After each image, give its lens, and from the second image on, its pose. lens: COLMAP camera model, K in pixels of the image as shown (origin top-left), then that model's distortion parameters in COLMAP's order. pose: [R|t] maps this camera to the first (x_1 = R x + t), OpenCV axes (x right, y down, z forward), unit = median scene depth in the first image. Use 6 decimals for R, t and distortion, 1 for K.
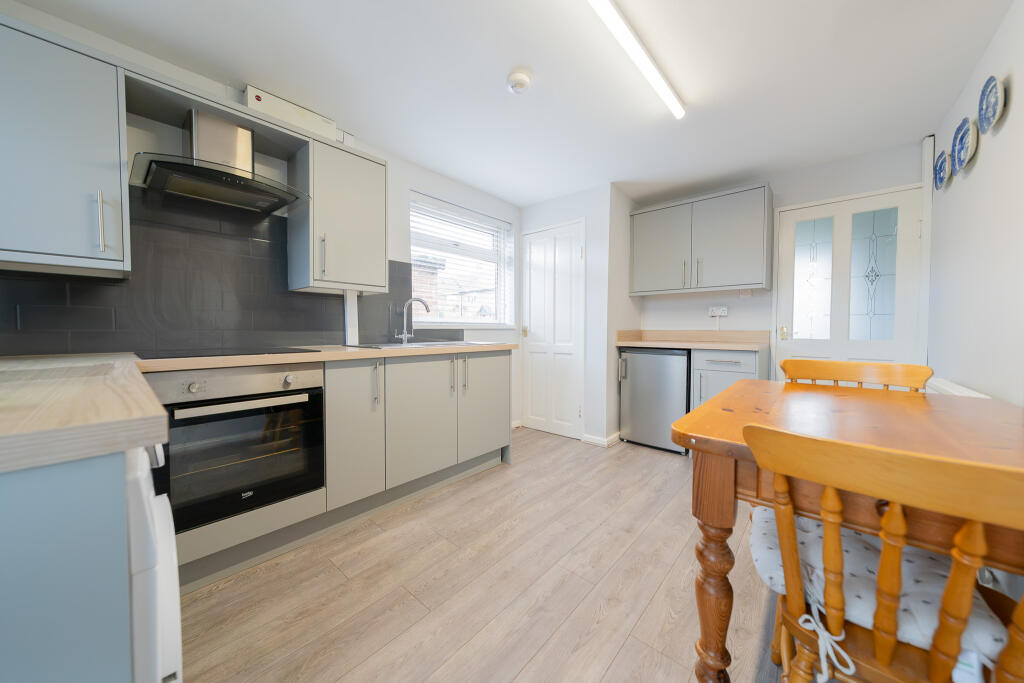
lens RADIAL K [[351.3, 0, 510.0], [0, 351.3, 336.1], [0, 0, 1]] dist [-0.000617, 0.000037]
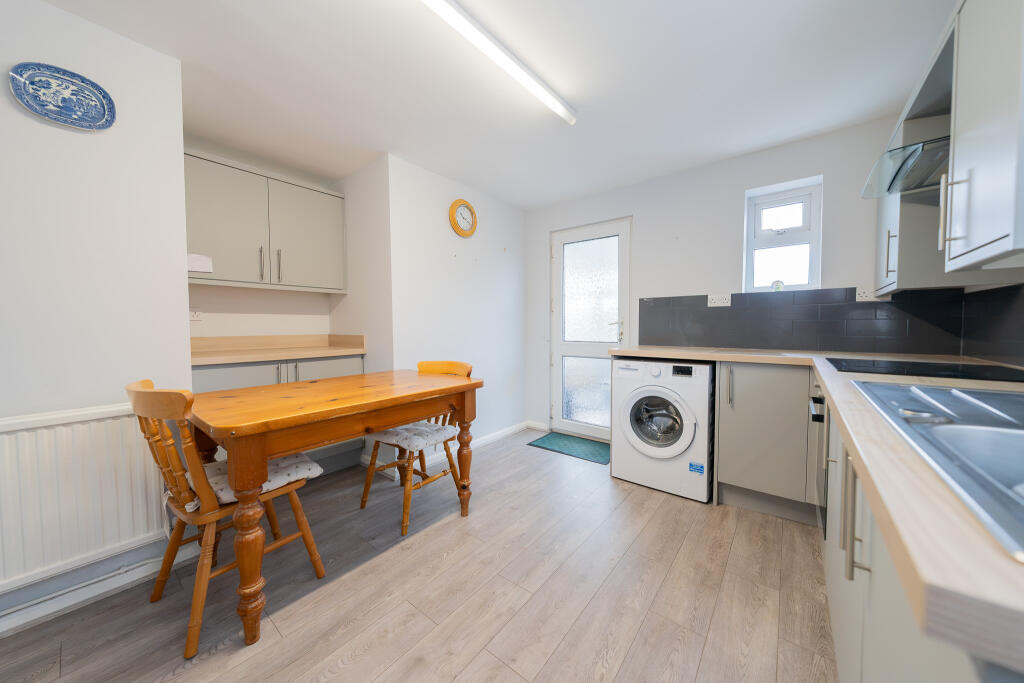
lens RADIAL K [[351.3, 0, 513.5], [0, 351.3, 337.8], [0, 0, 1]] dist [-0.000617, 0.000037]
pose [[-0.998478, -0.000011, -0.055157, 0.226621], [-0.003629, 0.997846, 0.065497, -0.081190], [0.055037, 0.065597, -0.996327, 1.819252]]
